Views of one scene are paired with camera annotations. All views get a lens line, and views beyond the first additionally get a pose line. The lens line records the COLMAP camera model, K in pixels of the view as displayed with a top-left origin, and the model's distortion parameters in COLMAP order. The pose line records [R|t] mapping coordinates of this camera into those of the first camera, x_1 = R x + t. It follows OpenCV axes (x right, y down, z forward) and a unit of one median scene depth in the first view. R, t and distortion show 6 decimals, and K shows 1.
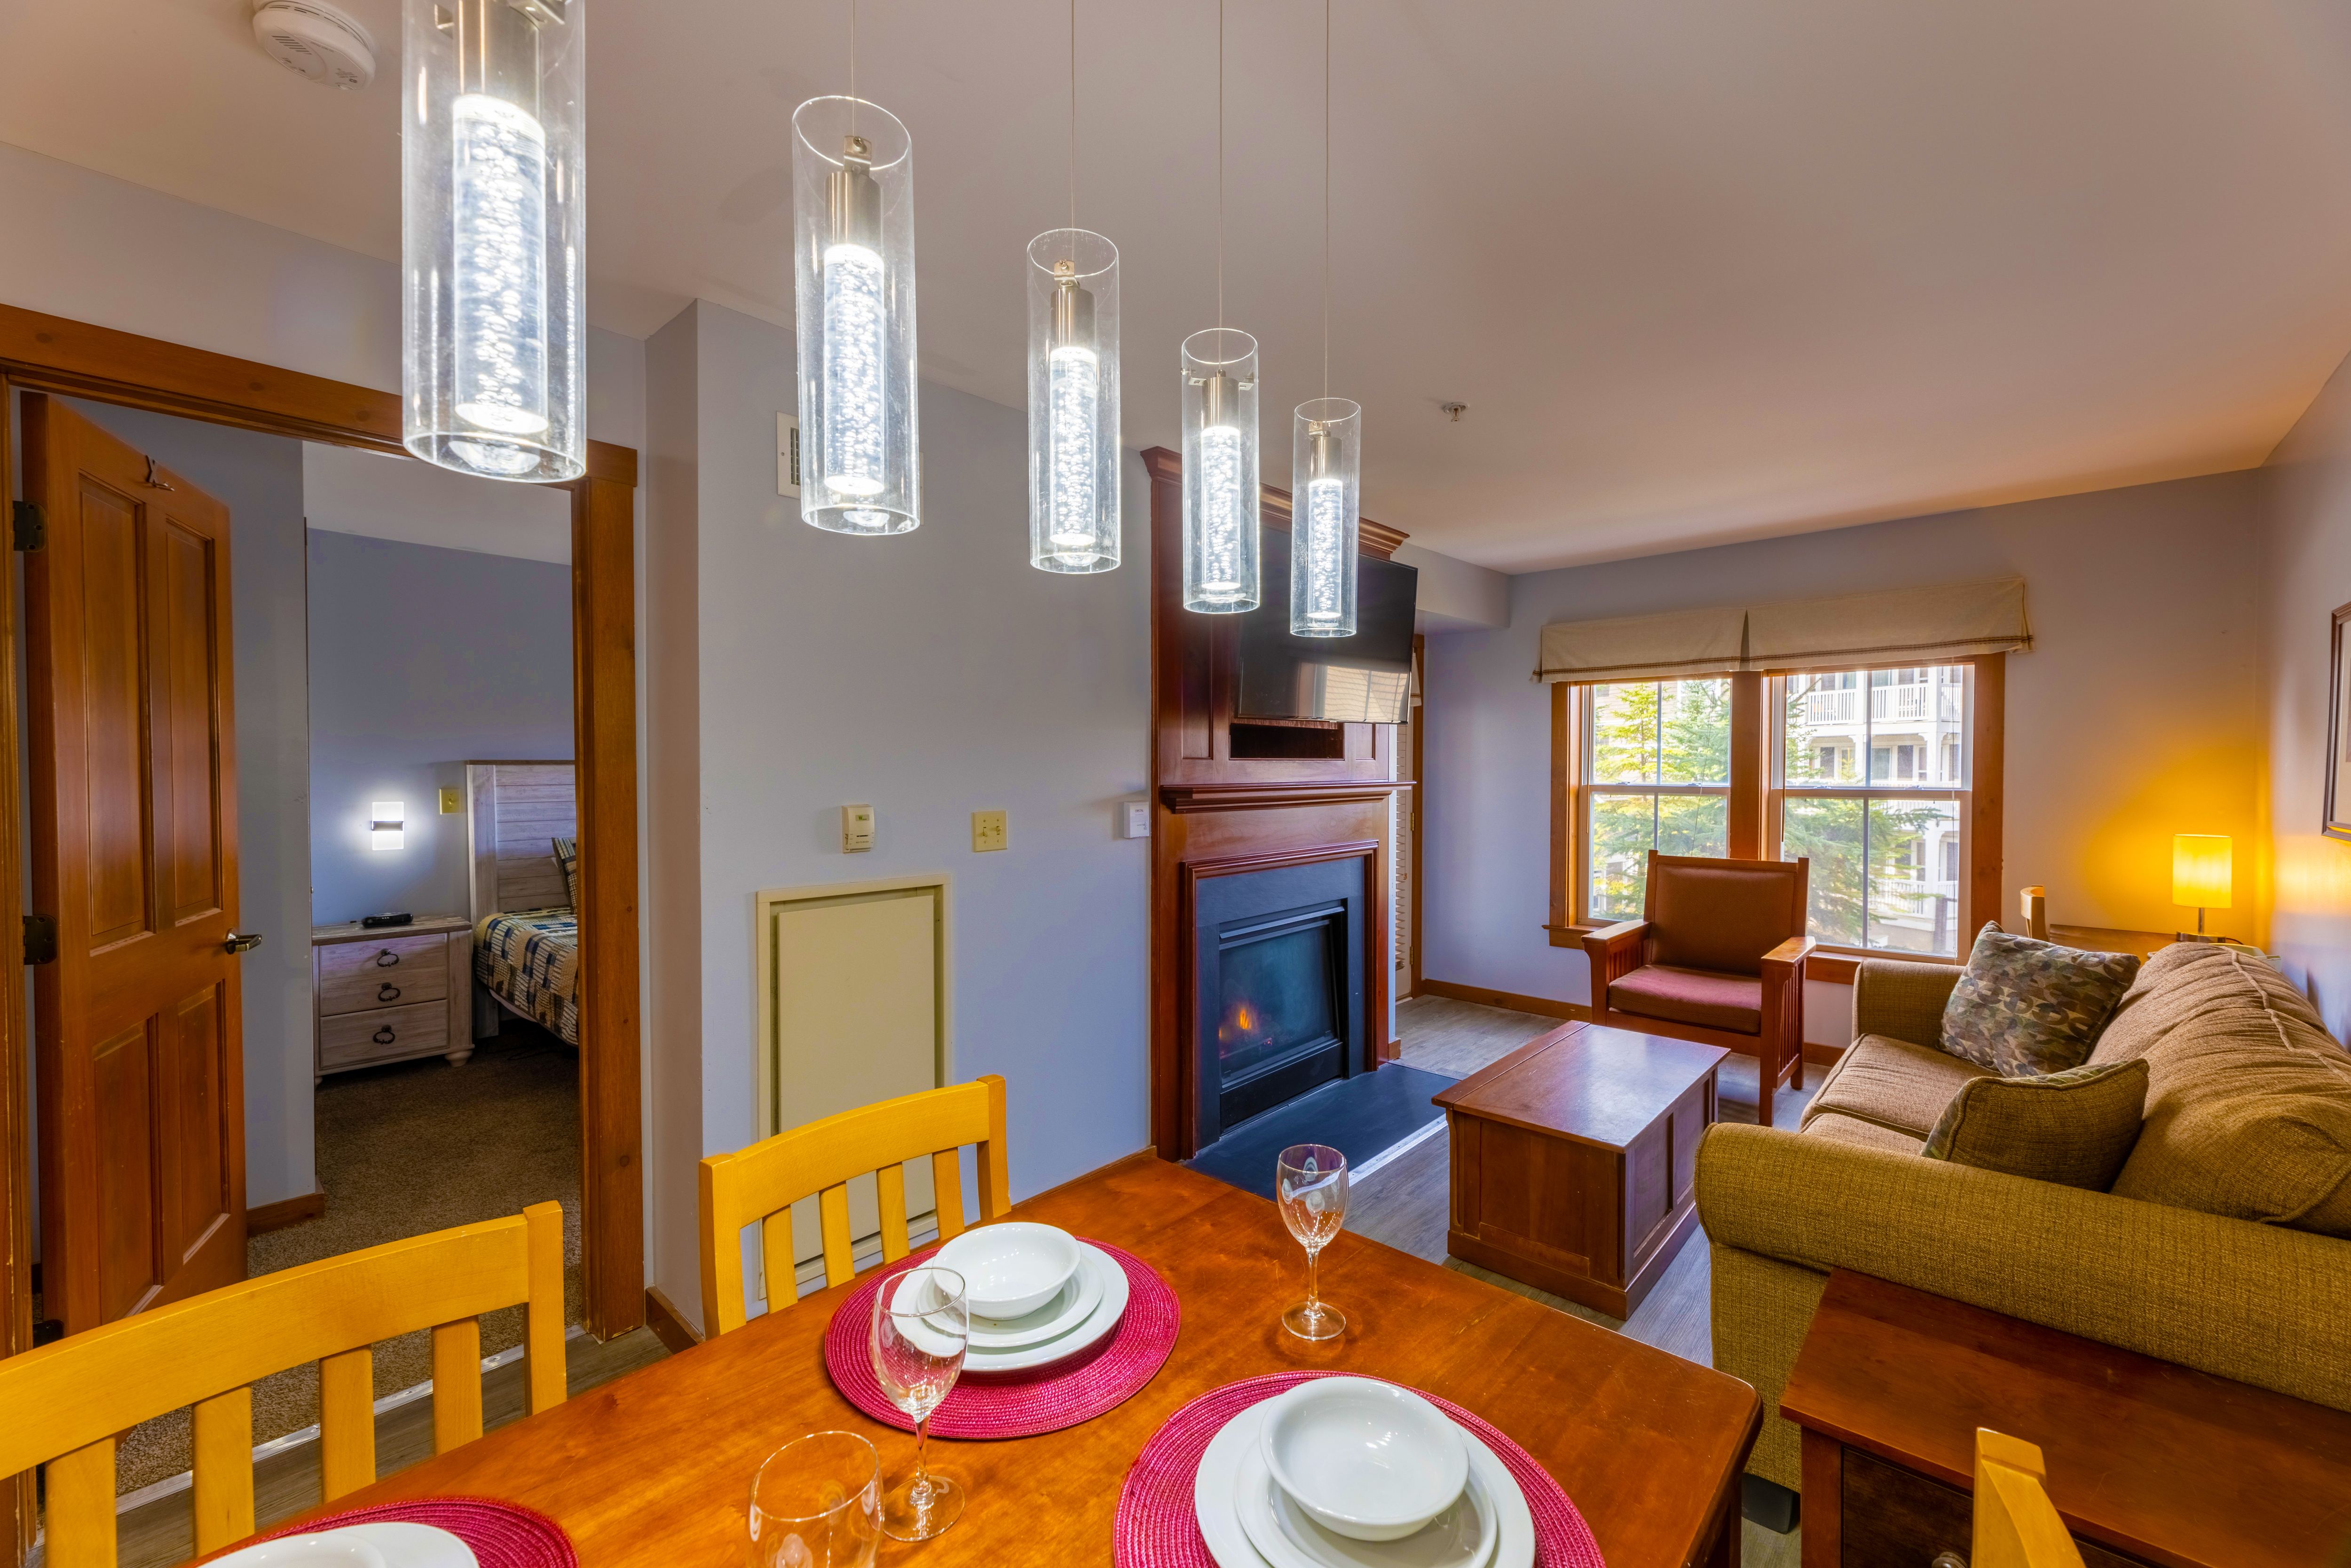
lens RADIAL K [[931.5, 0, 1175.5], [0, 931.5, 784.0], [0, 0, 1]] dist [0.000144, 0.000009]
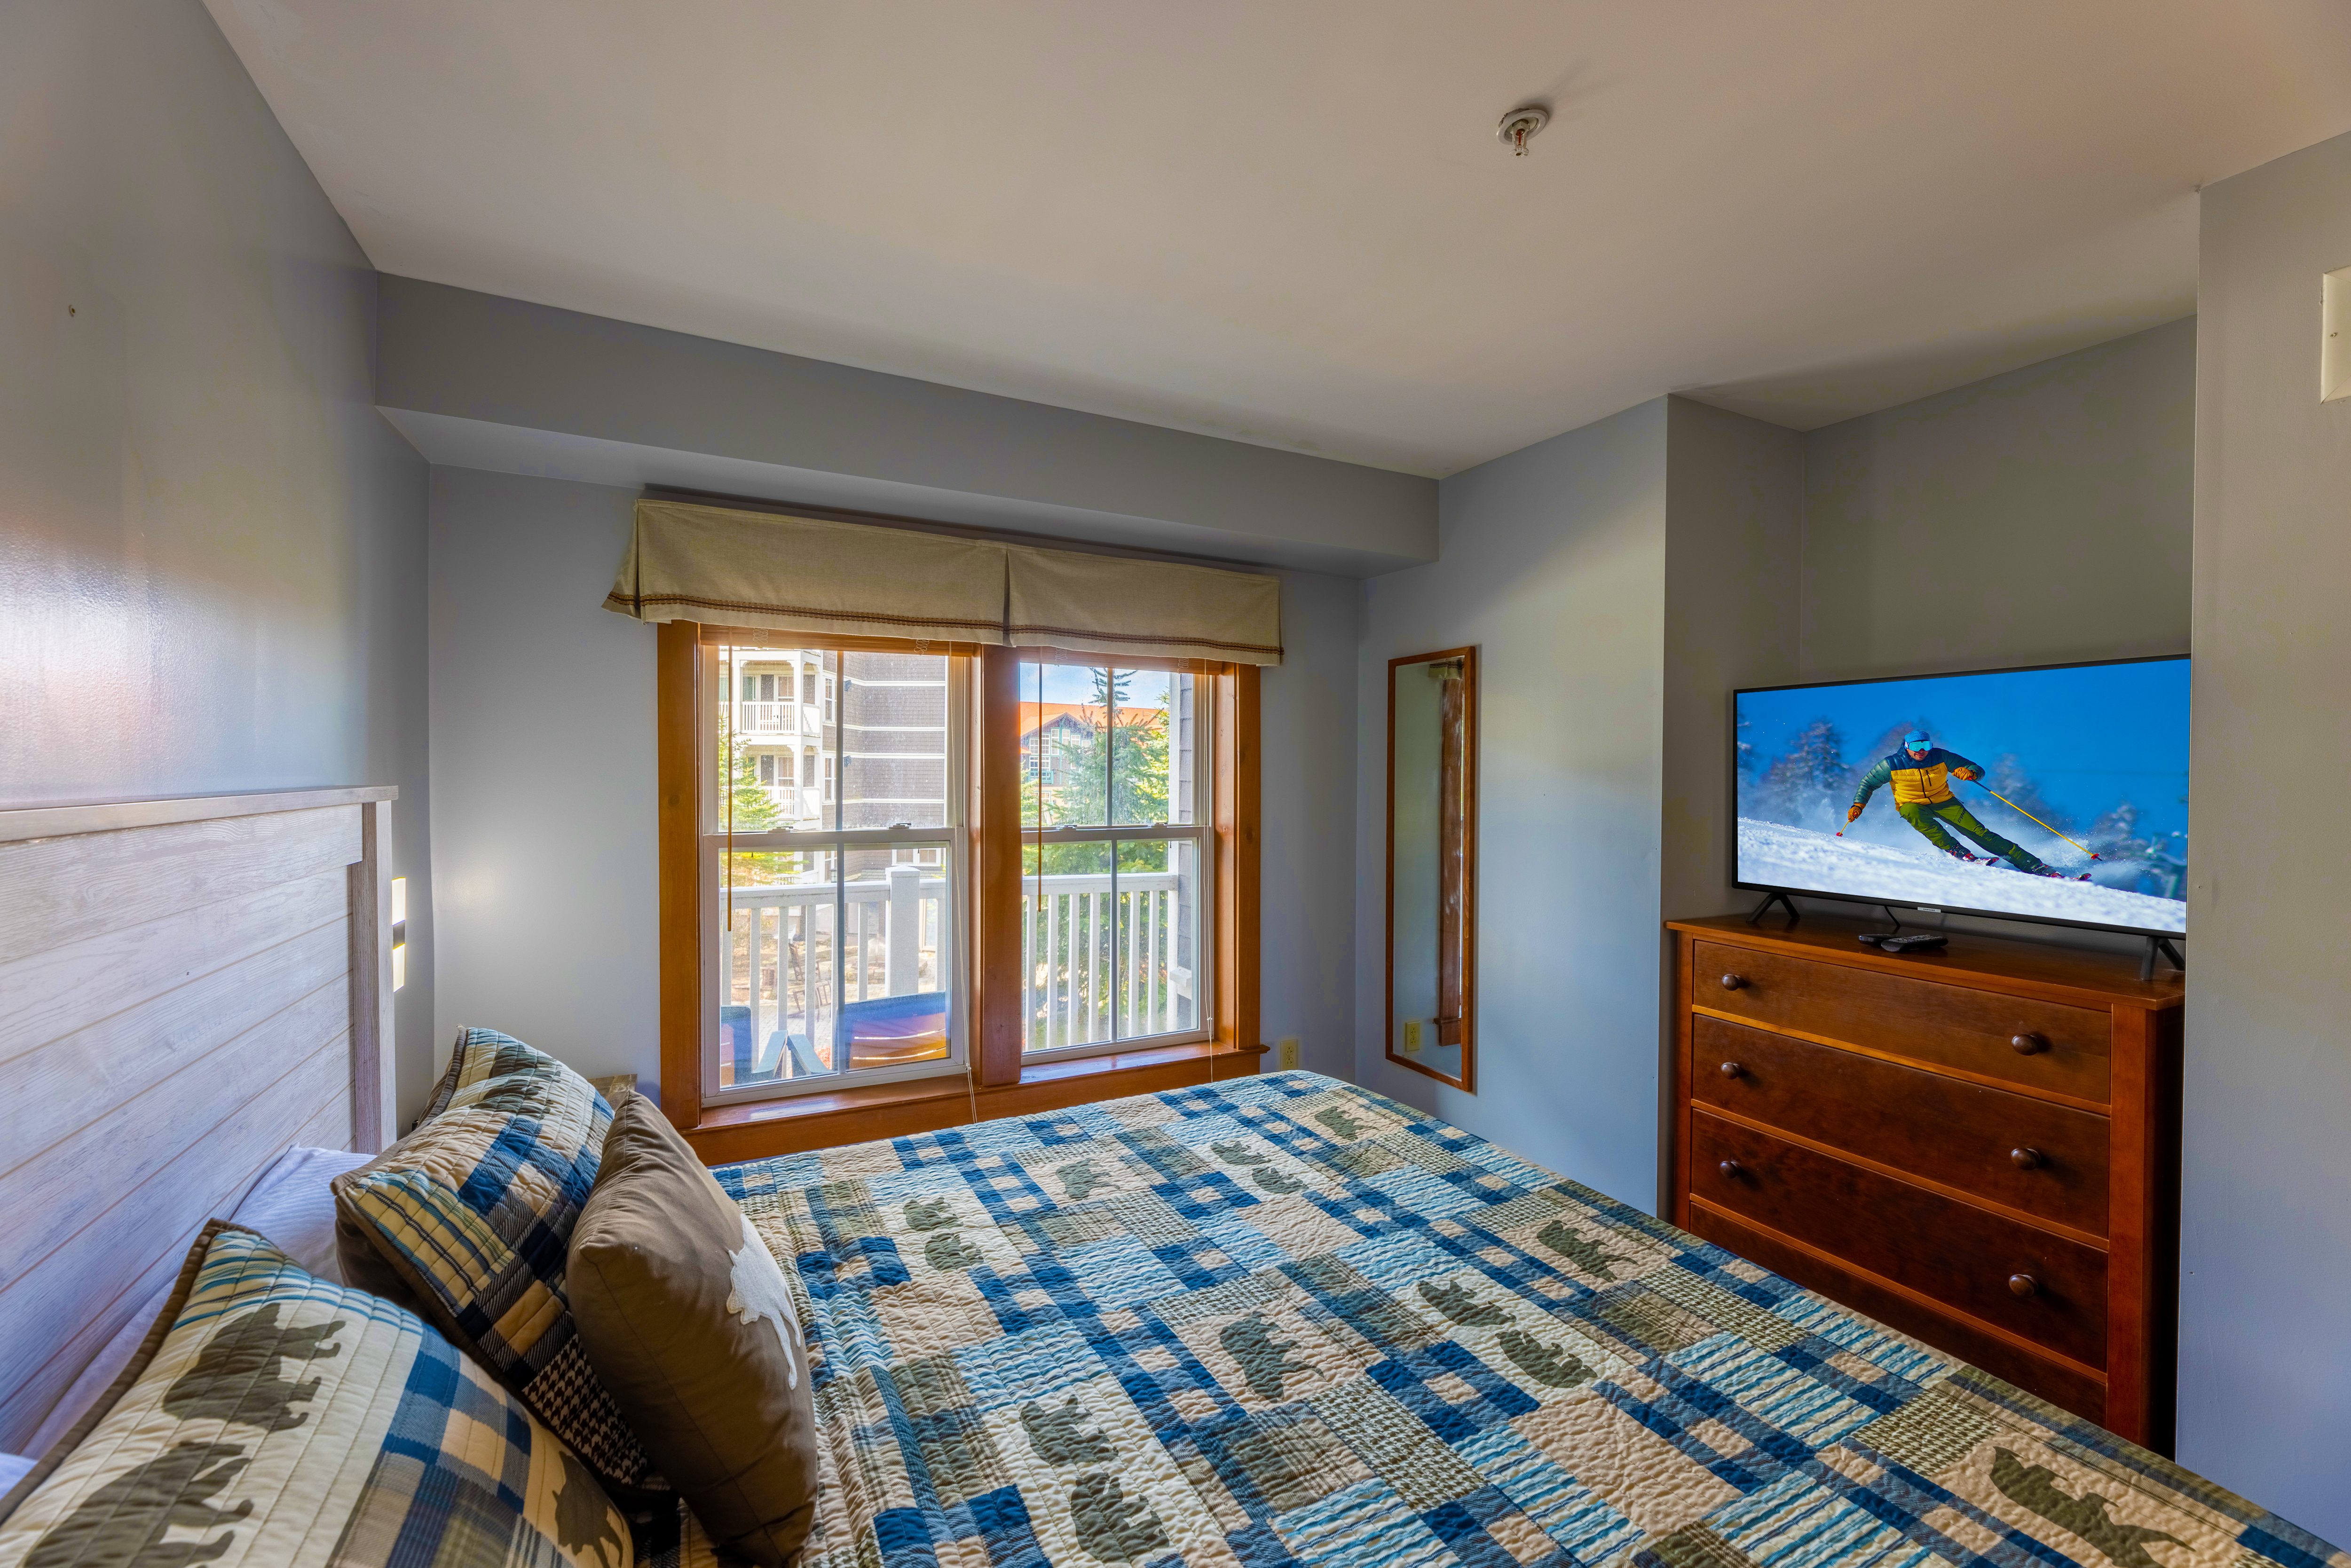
lens RADIAL K [[931.5, 0, 1175.5], [0, 931.5, 784.0], [0, 0, 1]] dist [0.000144, 0.000009]
pose [[0.340362, -0.007918, 0.940261, 0.049816], [0.007519, 0.999955, 0.005699, -0.029934], [-0.940264, 0.005130, 0.340406, 0.636951]]
